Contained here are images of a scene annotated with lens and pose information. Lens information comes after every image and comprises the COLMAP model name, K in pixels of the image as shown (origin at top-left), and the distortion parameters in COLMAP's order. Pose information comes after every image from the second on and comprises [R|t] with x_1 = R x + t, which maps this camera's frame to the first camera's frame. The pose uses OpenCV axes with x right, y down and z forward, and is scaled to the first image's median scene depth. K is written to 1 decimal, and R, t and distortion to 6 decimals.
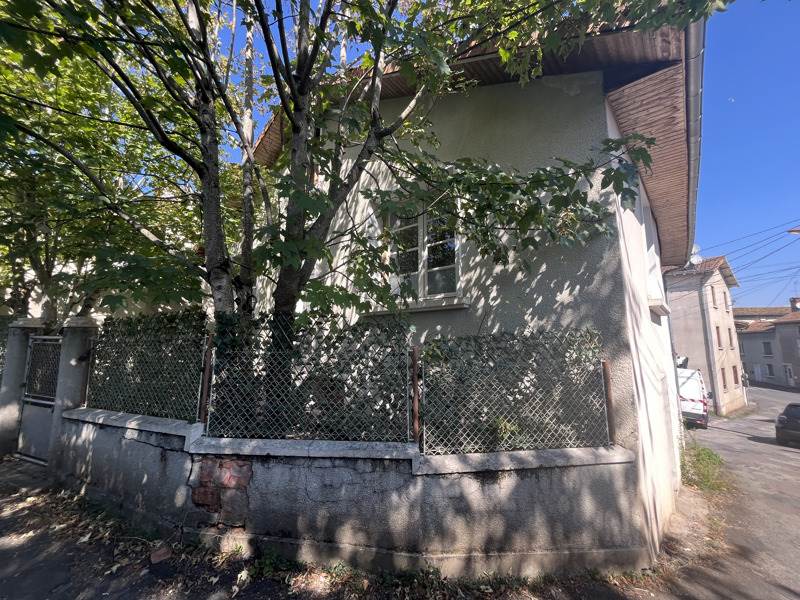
lens RADIAL K [[325.2, 0, 400.0], [0, 325.2, 300.0], [0, 0, 1]] dist [-0.000894, -0.000202]
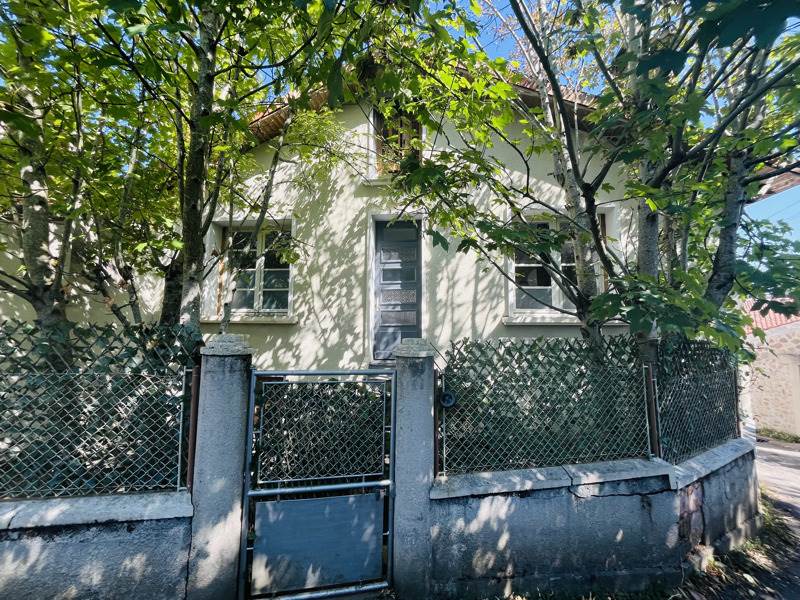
lens RADIAL K [[325.2, 0, 400.0], [0, 325.2, 300.0], [0, 0, 1]] dist [-0.000894, -0.000202]
pose [[0.819812, 0.085198, 0.566260, -1.566959], [-0.081456, 0.996165, -0.031951, -0.012822], [-0.566810, -0.019931, 0.823607, 0.529228]]
